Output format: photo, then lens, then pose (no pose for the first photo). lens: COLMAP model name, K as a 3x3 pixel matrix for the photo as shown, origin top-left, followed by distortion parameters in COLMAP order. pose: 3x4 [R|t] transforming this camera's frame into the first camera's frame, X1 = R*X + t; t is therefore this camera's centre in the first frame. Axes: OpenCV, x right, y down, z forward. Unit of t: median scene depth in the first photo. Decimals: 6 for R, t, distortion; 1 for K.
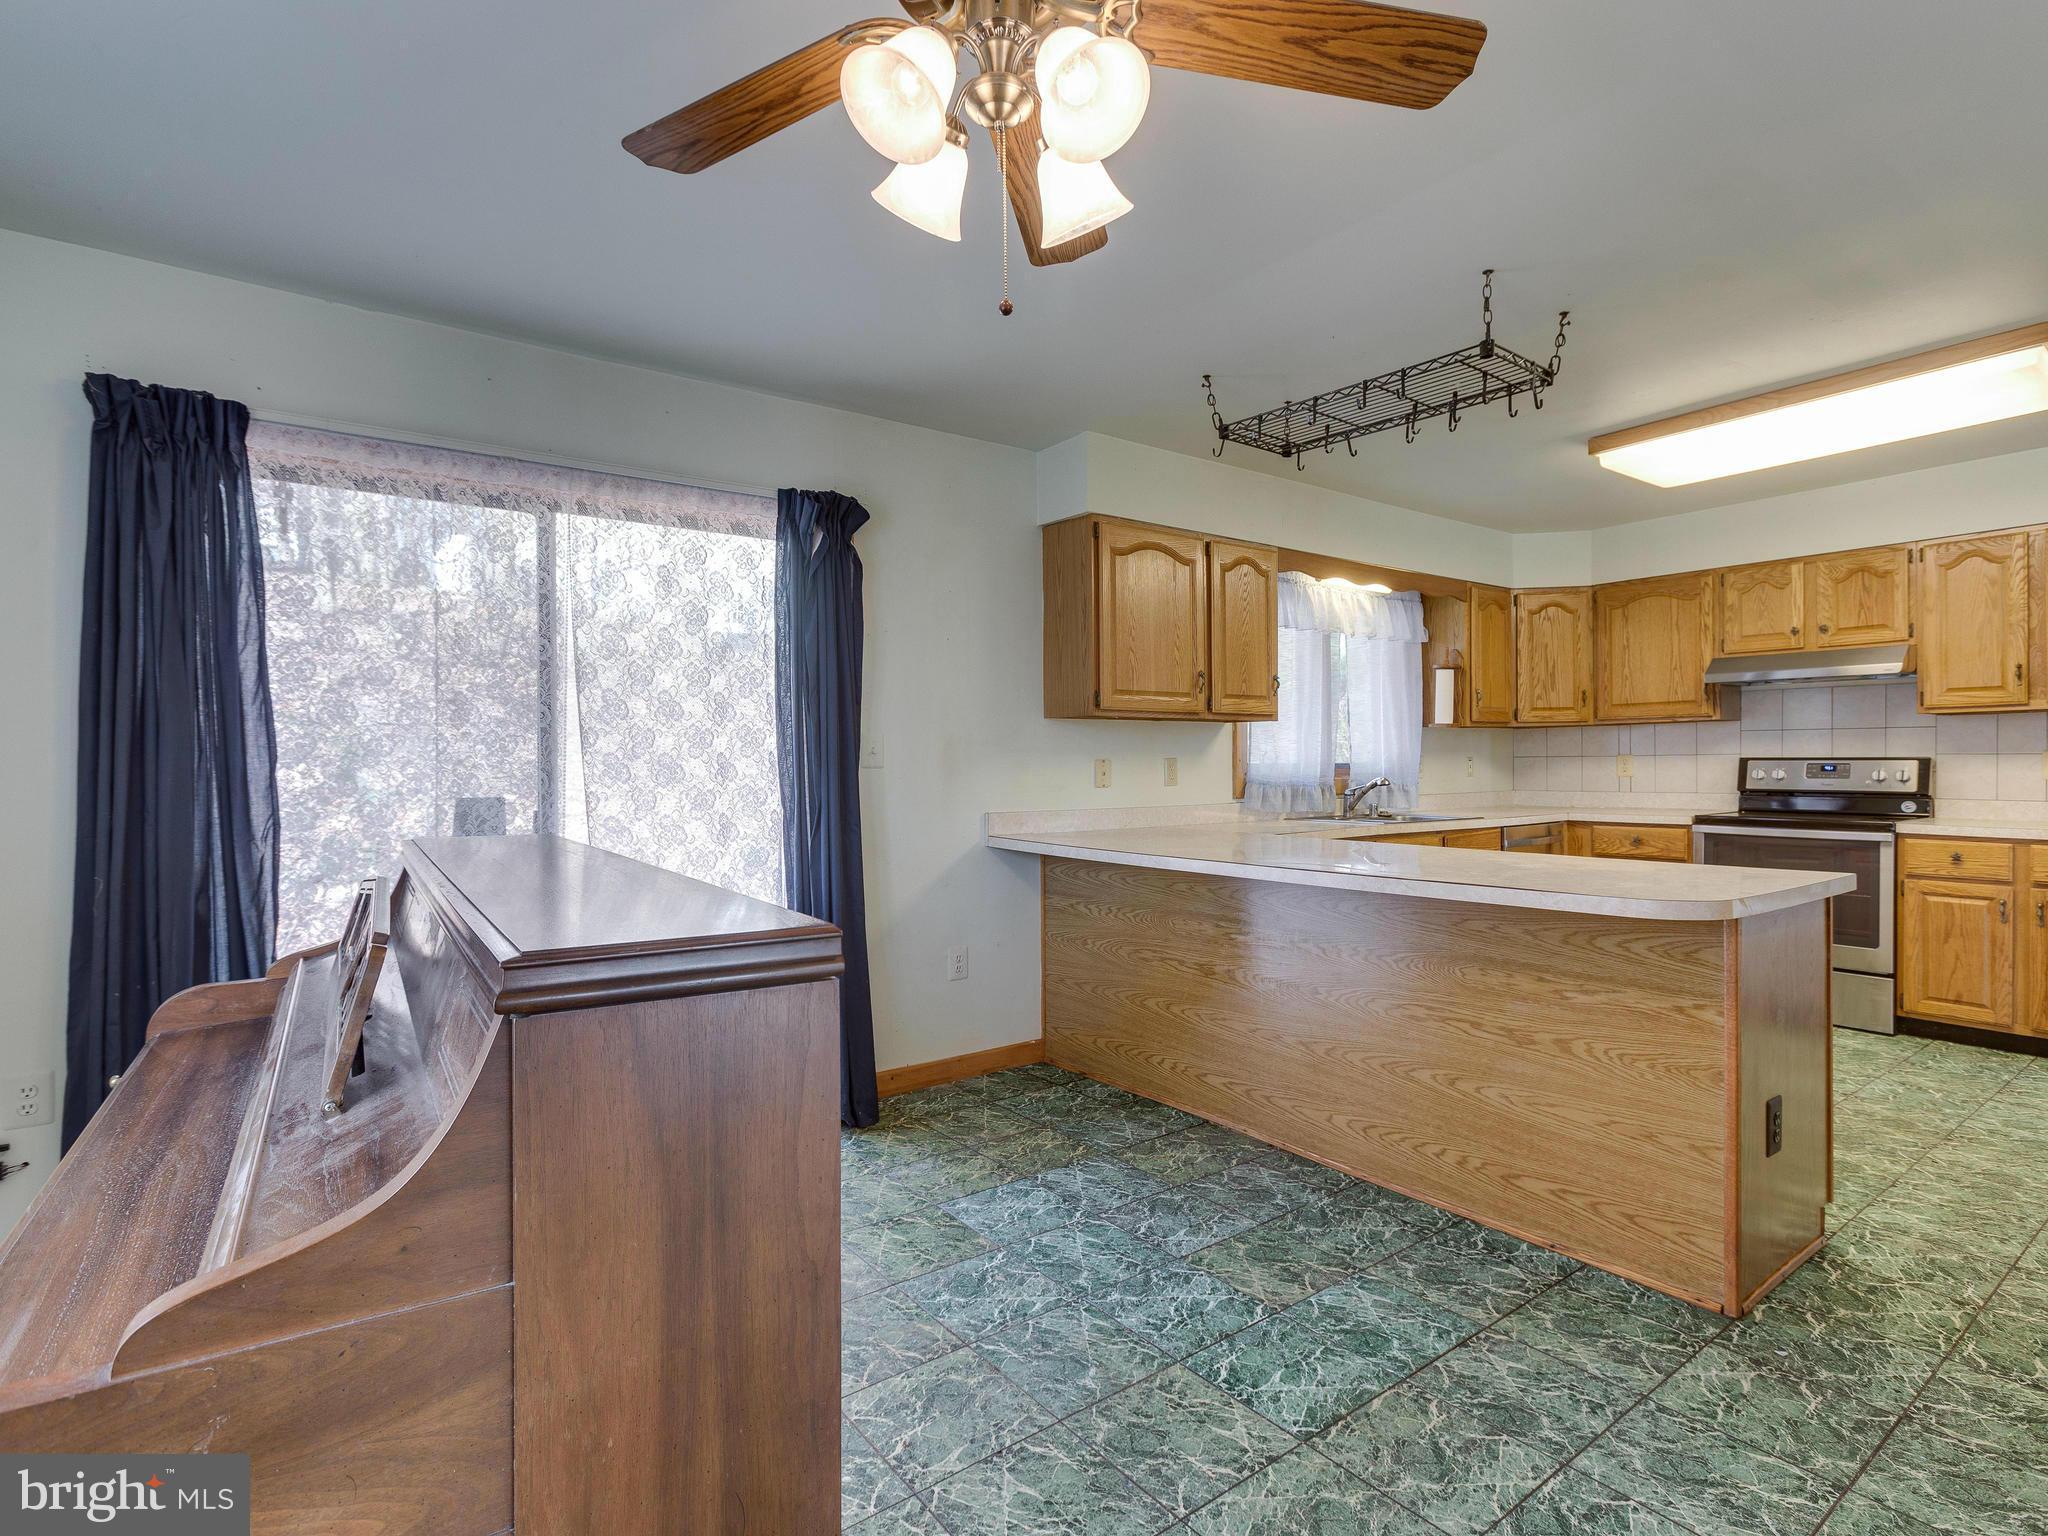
lens RADIAL K [[1035.9, 0, 1019.4], [0, 1035.9, 768.4], [0, 0, 1]] dist [-0.019412, 0.015213]
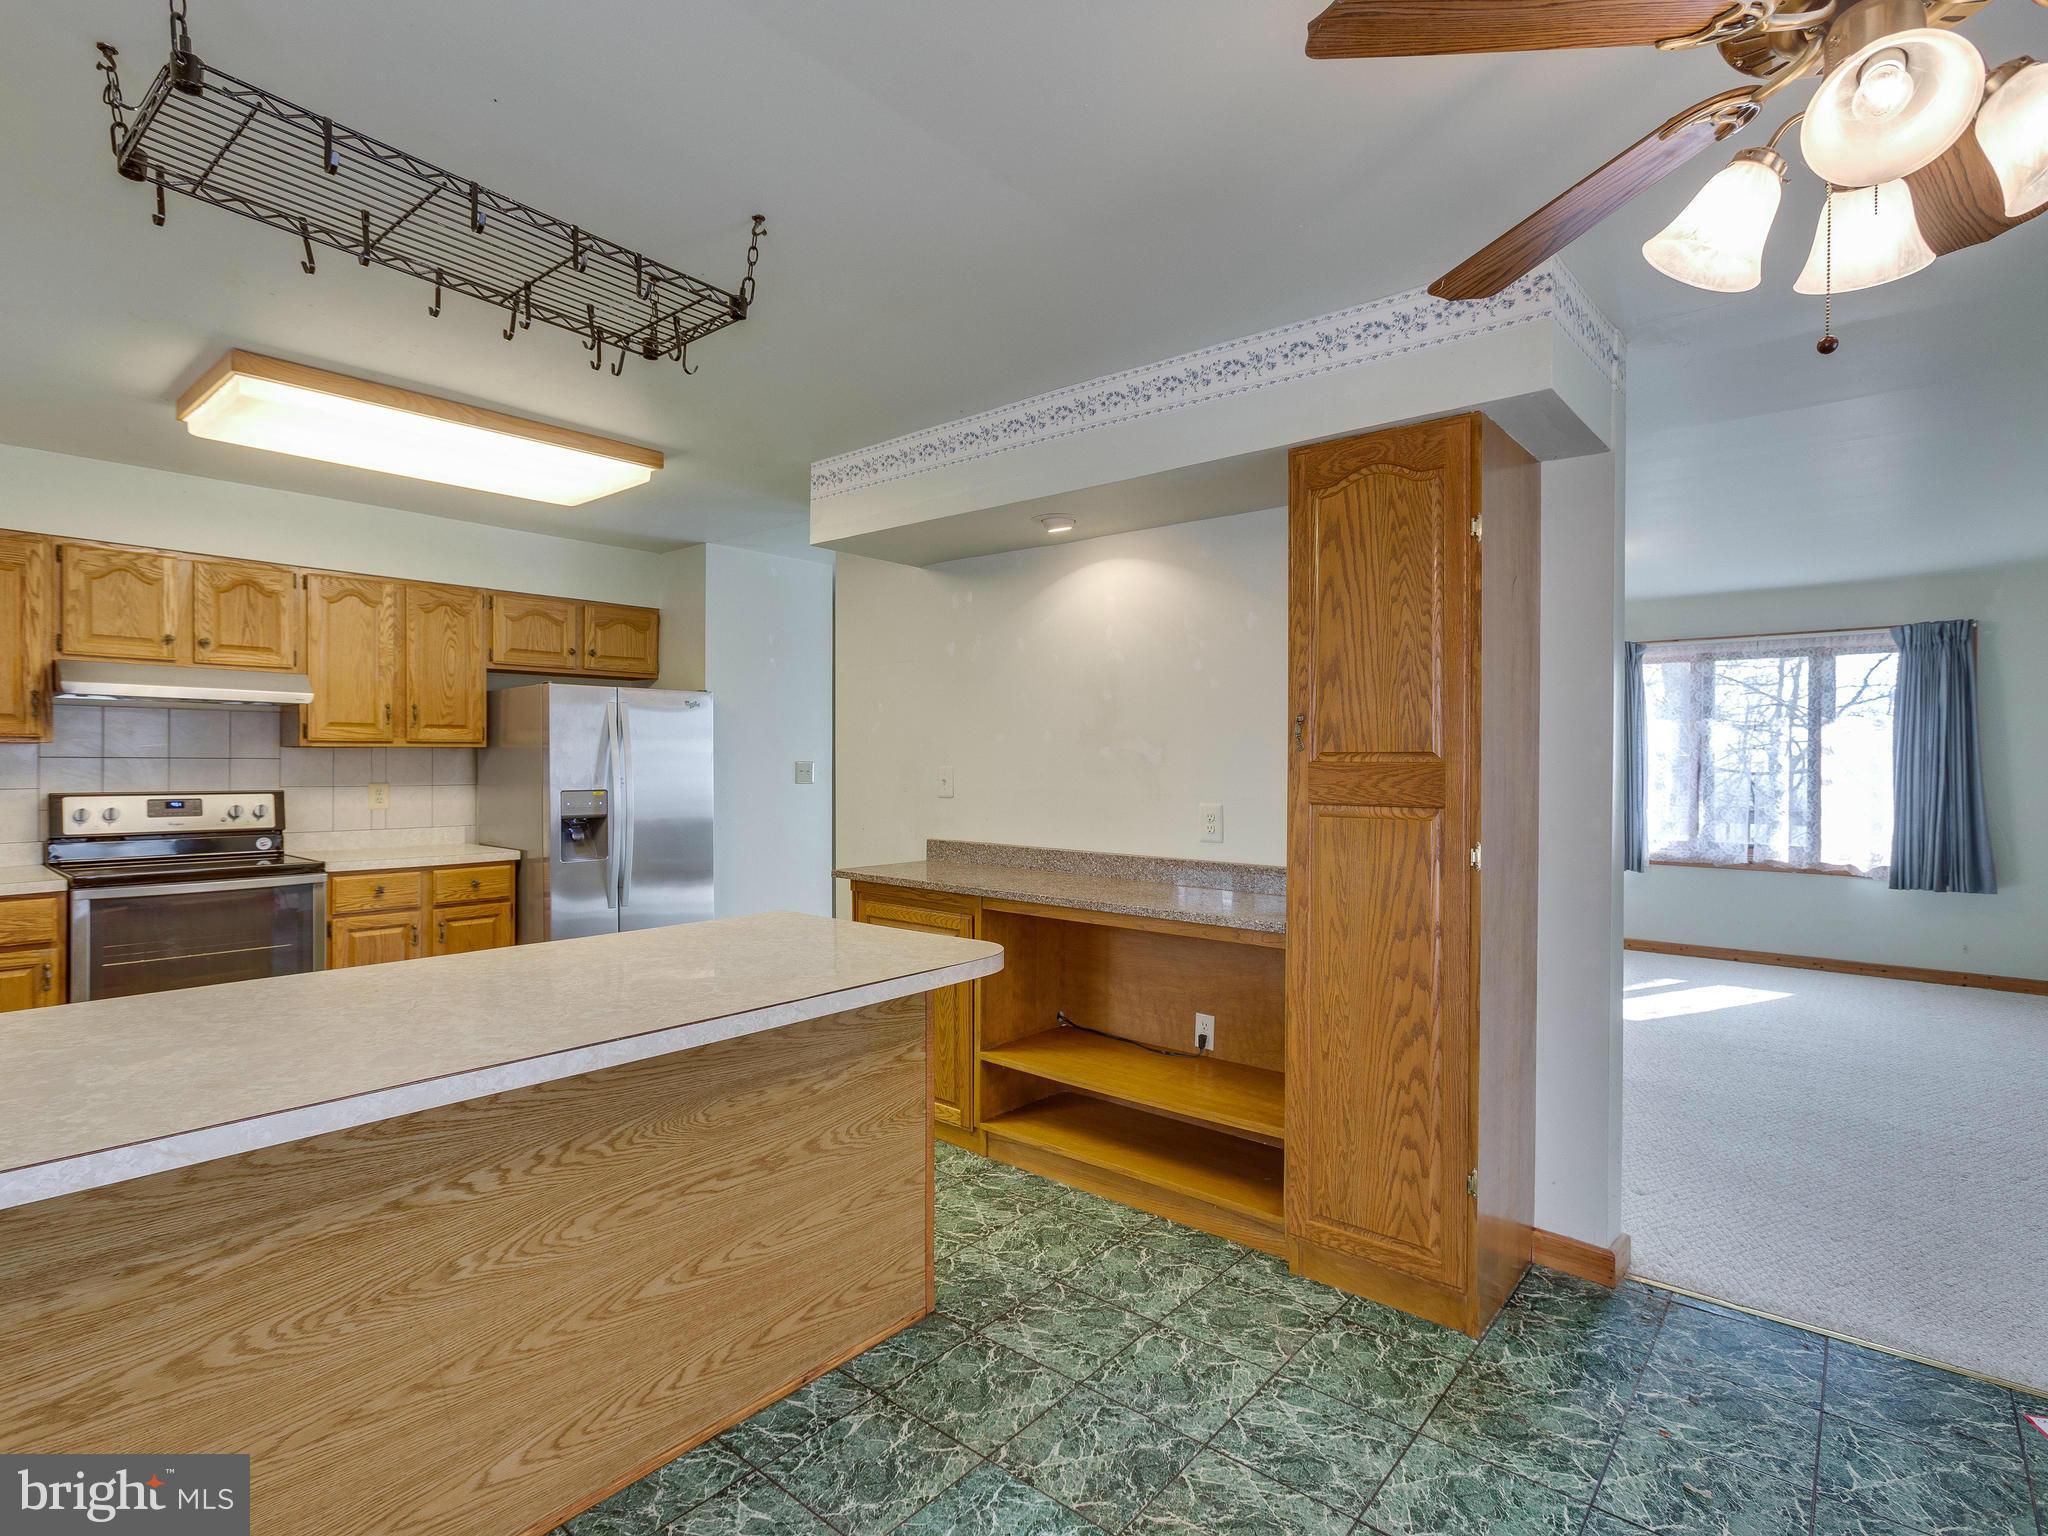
lens RADIAL K [[1021.7, 0, 1023.3], [0, 1021.7, 764.4], [0, 0, 1]] dist [-0.021962, 0.014659]
pose [[-0.228621, 0.001589, 0.973514, -0.205645], [0.003768, 0.999993, -0.000747, -0.033269], [-0.973508, 0.003498, -0.228625, 0.566794]]
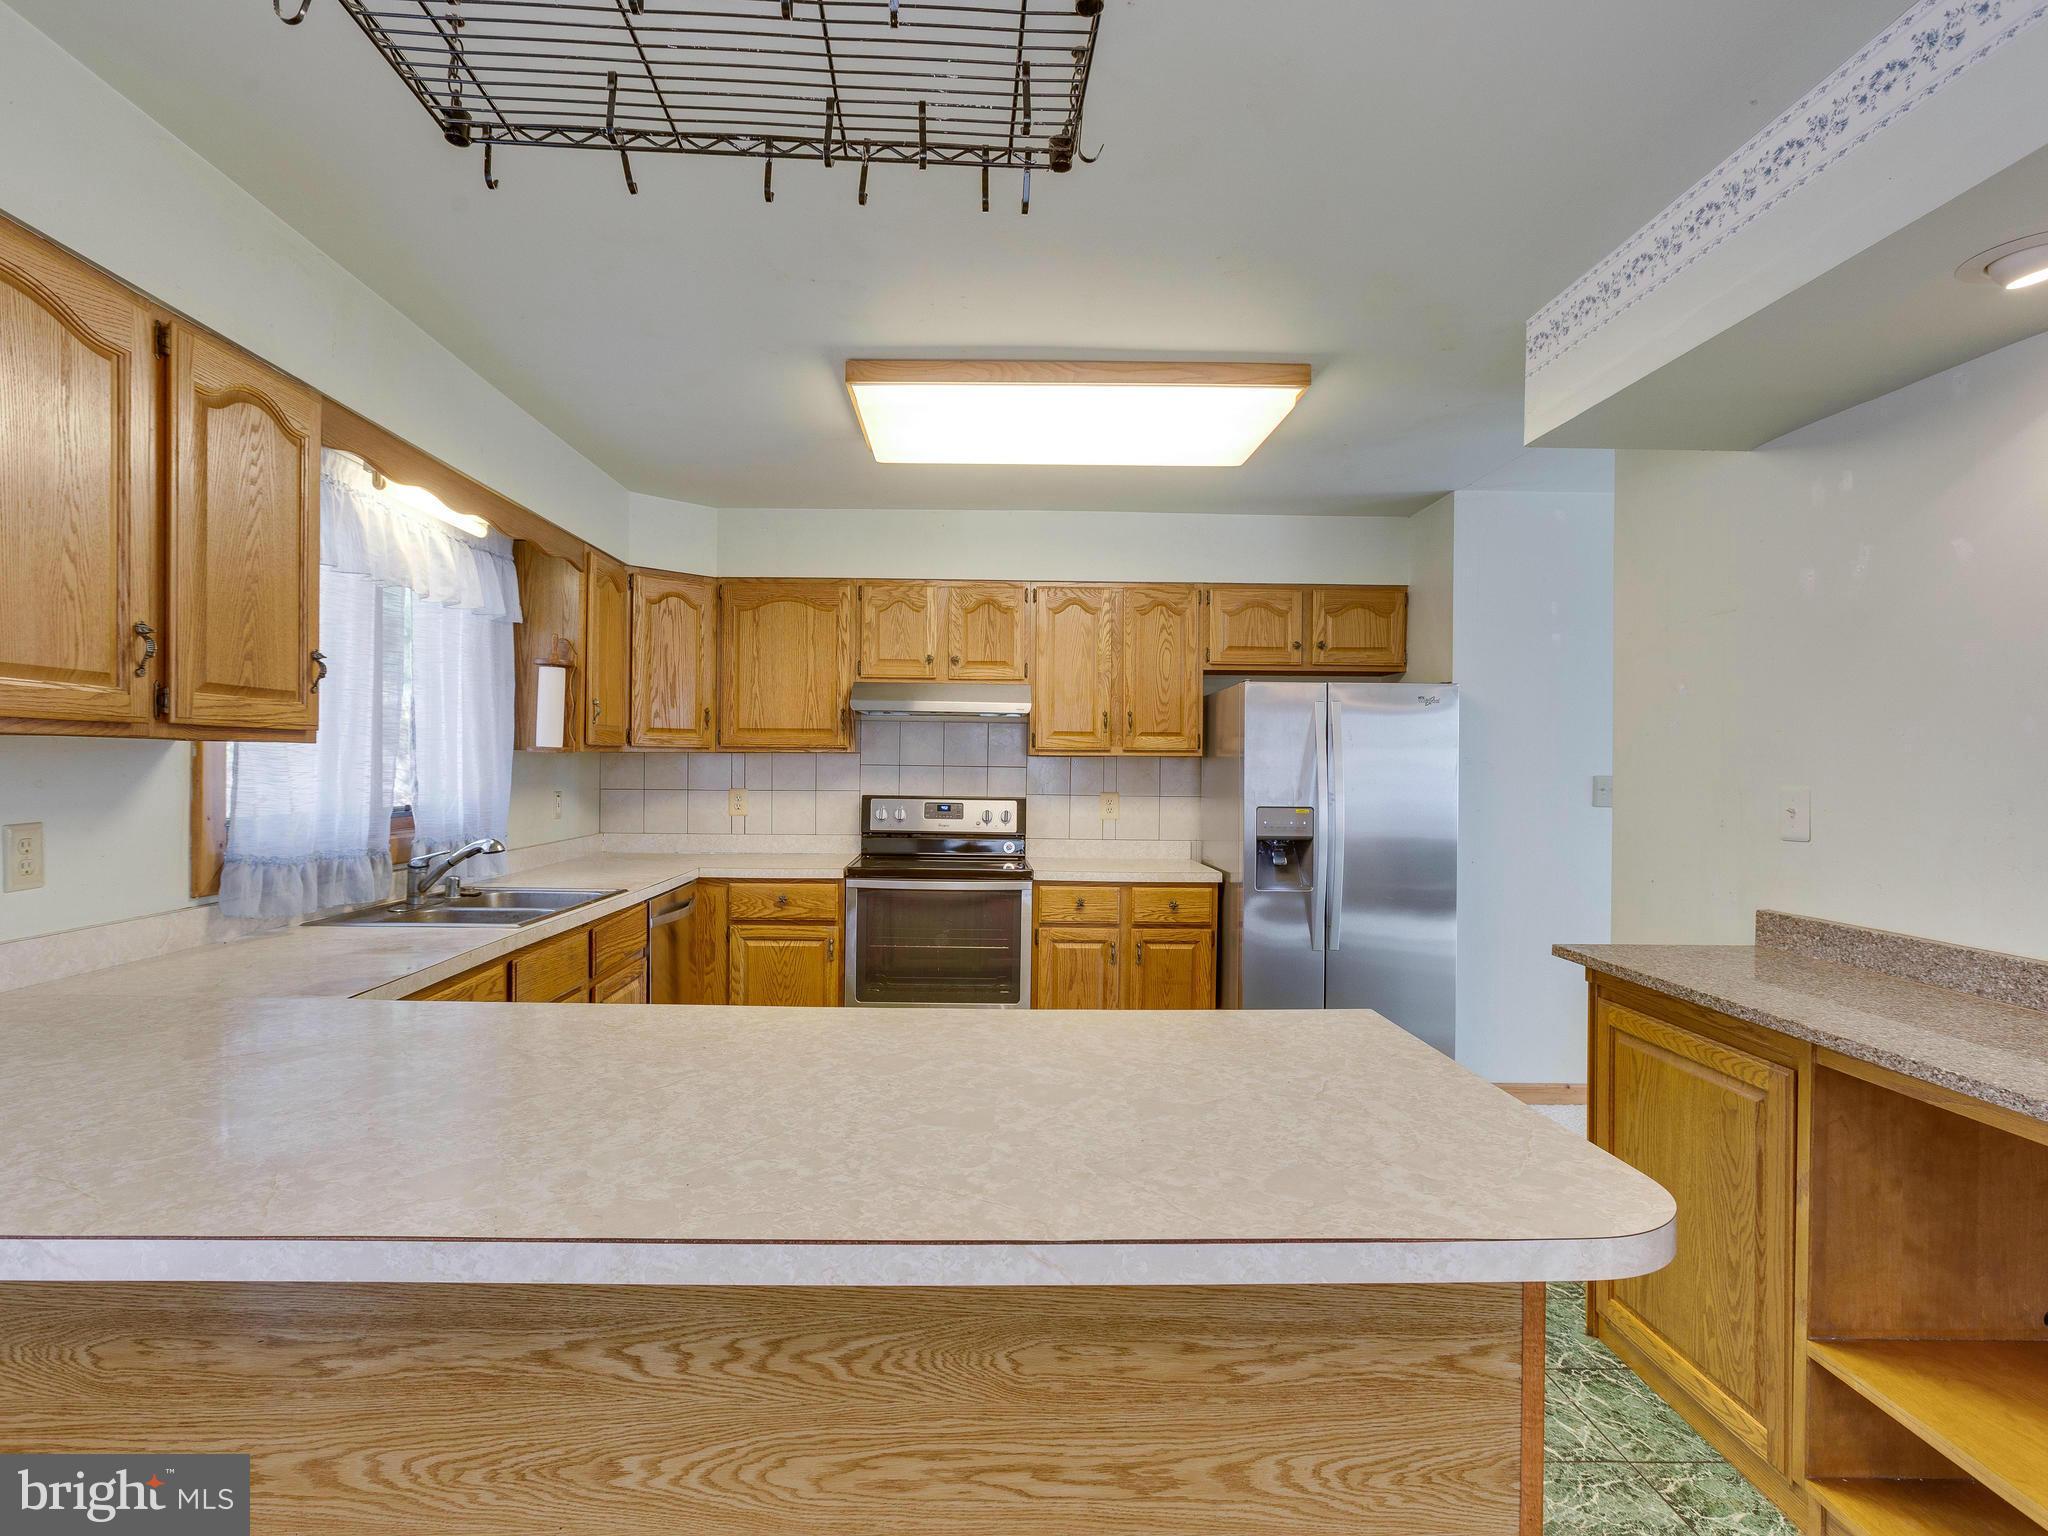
lens RADIAL K [[1046.8, 0, 992.6], [0, 1046.8, 770.3], [0, 0, 1]] dist [-0.023145, 0.016247]
pose [[0.582019, 0.009647, 0.813118, 0.032706], [-0.010156, 0.999938, -0.004594, -0.033991], [-0.813112, -0.005584, 0.582081, 0.448078]]
